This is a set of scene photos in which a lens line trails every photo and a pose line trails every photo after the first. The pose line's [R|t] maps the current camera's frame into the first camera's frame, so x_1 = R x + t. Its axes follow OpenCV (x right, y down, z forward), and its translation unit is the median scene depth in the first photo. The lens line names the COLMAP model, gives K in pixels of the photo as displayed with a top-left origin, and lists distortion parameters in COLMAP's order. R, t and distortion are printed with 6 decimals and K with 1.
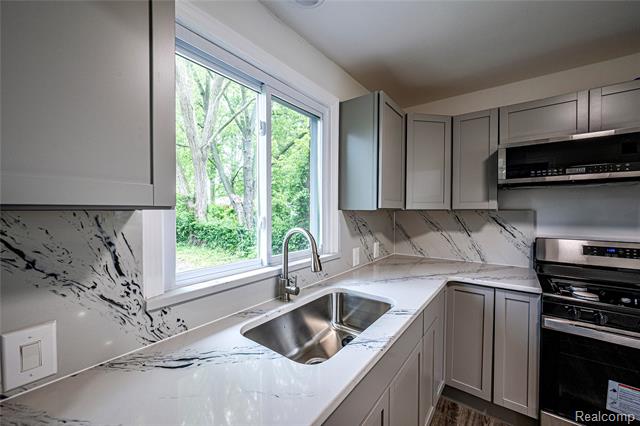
lens RADIAL K [[251.3, 0, 320.0], [0, 251.3, 213.0], [0, 0, 1]] dist [-0.000417, 0.000063]
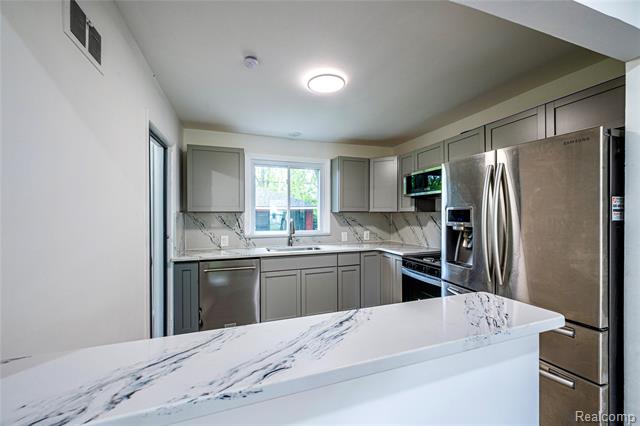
lens RADIAL K [[251.3, 0, 320.0], [0, 251.3, 213.0], [0, 0, 1]] dist [-0.000417, 0.000063]
pose [[0.825706, -0.005677, -0.564072, 0.966819], [-0.003387, 0.999881, -0.015021, 0.021185], [0.564091, 0.014313, 0.825589, -0.616857]]
